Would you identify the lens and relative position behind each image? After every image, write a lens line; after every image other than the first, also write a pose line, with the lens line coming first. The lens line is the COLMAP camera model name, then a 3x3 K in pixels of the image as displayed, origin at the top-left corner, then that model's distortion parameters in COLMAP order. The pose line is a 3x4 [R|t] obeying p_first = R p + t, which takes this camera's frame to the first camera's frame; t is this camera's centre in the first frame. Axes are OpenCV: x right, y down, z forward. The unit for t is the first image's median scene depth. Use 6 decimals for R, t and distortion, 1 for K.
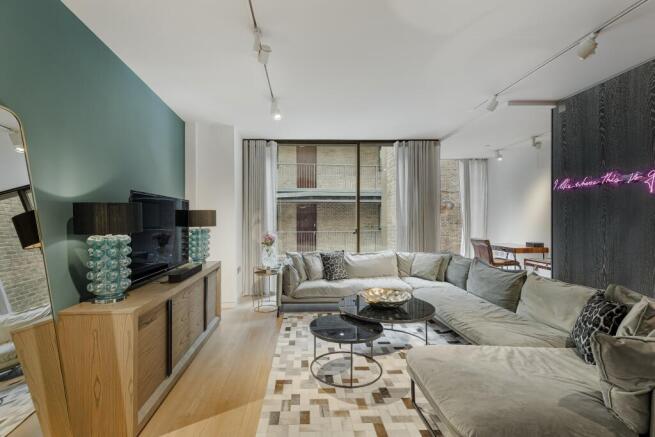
lens RADIAL K [[304.6, 0, 327.5], [0, 304.6, 218.5], [0, 0, 1]] dist [0.033692, -0.000005]
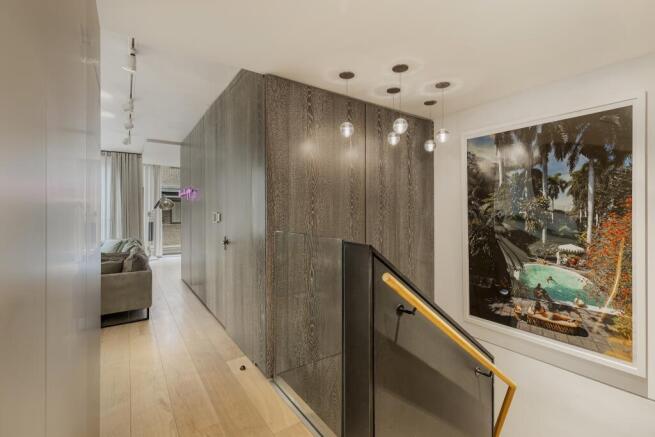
lens RADIAL K [[304.6, 0, 327.5], [0, 304.6, 218.5], [0, 0, 1]] dist [0.033692, -0.000005]
pose [[0.876938, 0.002605, 0.480596, 0.477945], [-0.008698, 0.999908, 0.010453, -0.001755], [-0.480524, -0.013347, 0.876880, -0.607441]]
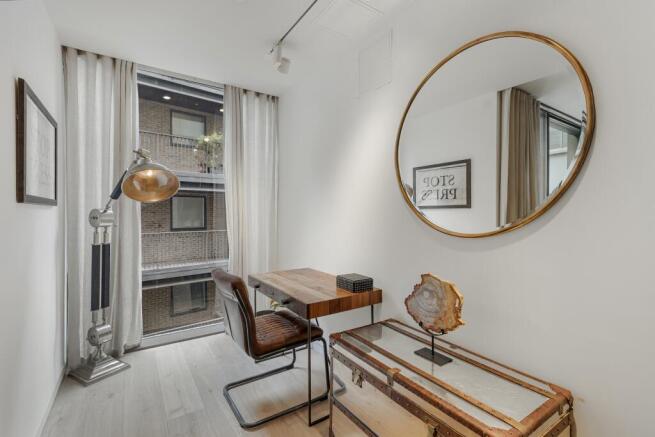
lens RADIAL K [[304.6, 0, 327.5], [0, 304.6, 218.5], [0, 0, 1]] dist [0.033692, -0.000005]
pose [[0.875578, -0.001385, 0.483074, 0.521587], [-0.006137, 0.999883, 0.013992, -0.007505], [-0.483037, -0.015216, 0.875468, 0.782369]]
